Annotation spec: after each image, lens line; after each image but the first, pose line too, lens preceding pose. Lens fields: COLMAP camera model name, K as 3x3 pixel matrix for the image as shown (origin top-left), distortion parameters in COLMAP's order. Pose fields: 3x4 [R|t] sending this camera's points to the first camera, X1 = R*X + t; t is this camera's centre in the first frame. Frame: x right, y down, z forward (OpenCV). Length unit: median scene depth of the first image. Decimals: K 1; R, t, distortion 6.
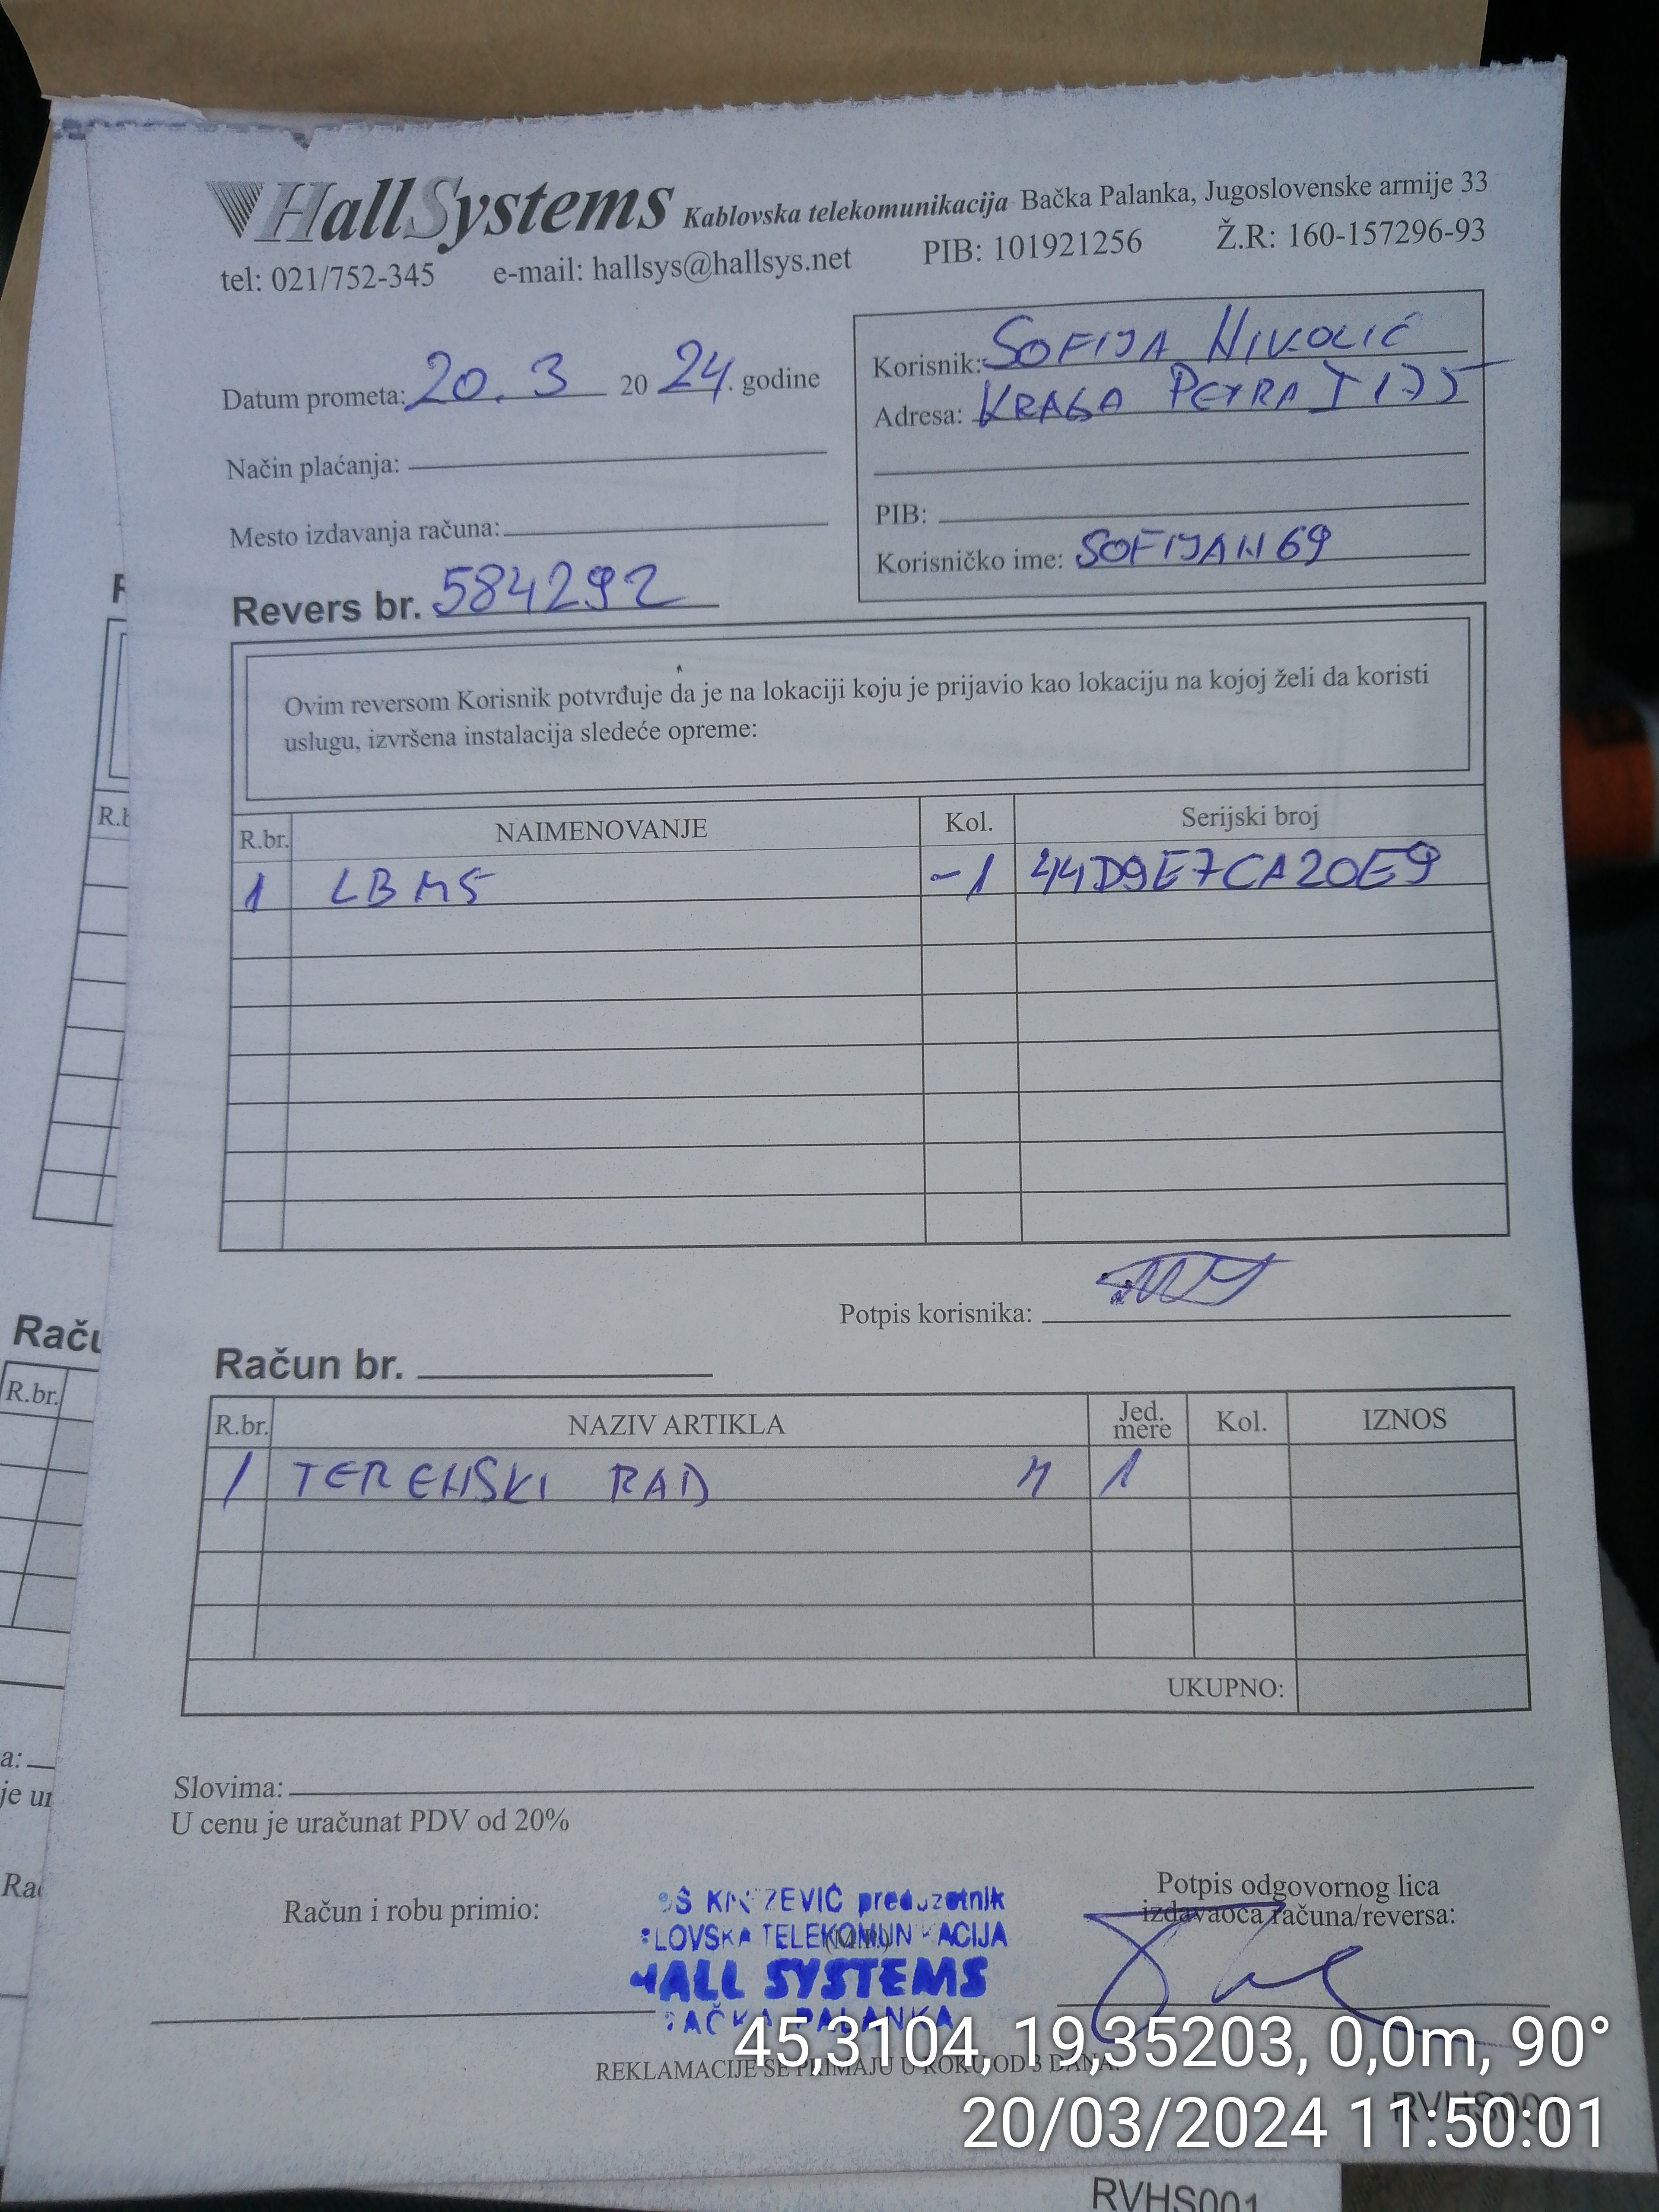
lens RADIAL K [[1732.5, 0, 711.0], [0, 1732.5, 1054.4], [0, 0, 1]] dist [-0.121779, 0.169369]
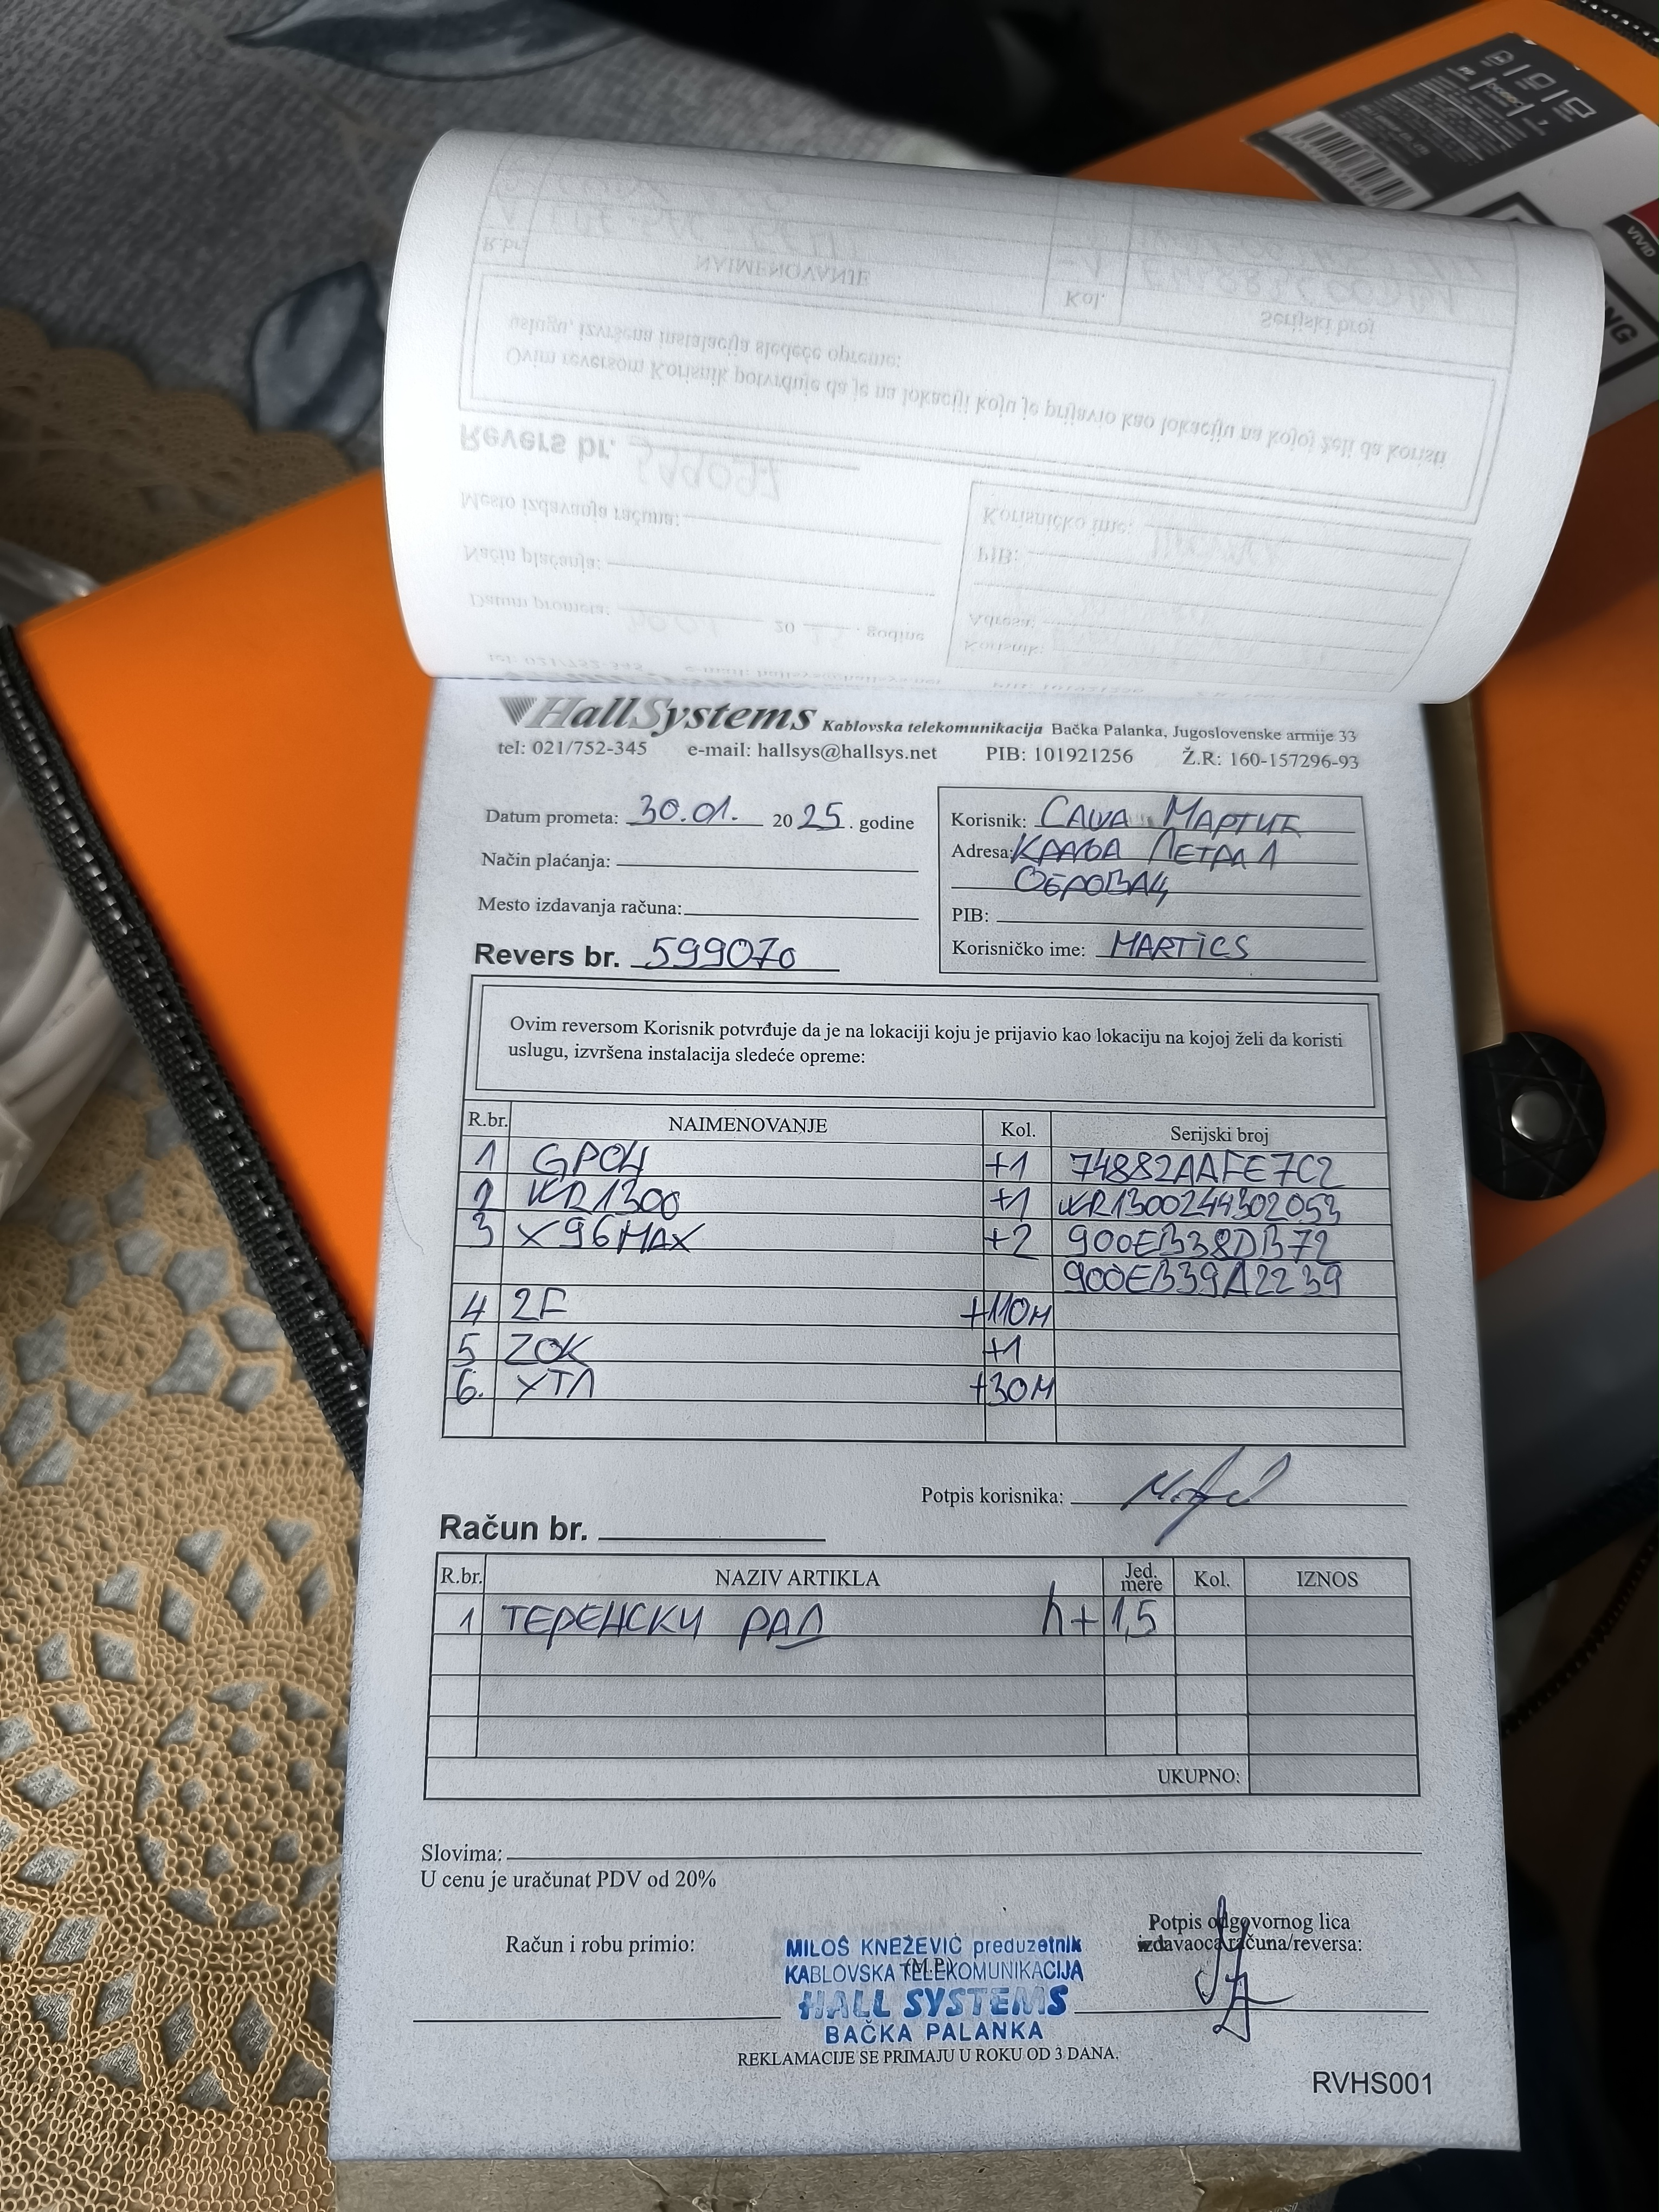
lens RADIAL K [[1533.0, 0, 804.0], [0, 1533.0, 1076.3], [0, 0, 1]] dist [-0.004128, -0.002428]
pose [[0.999834, 0.017429, -0.005262, -0.016866], [-0.017937, 0.992521, -0.120751, -0.028021], [0.003118, 0.120825, 0.992669, -0.233354]]
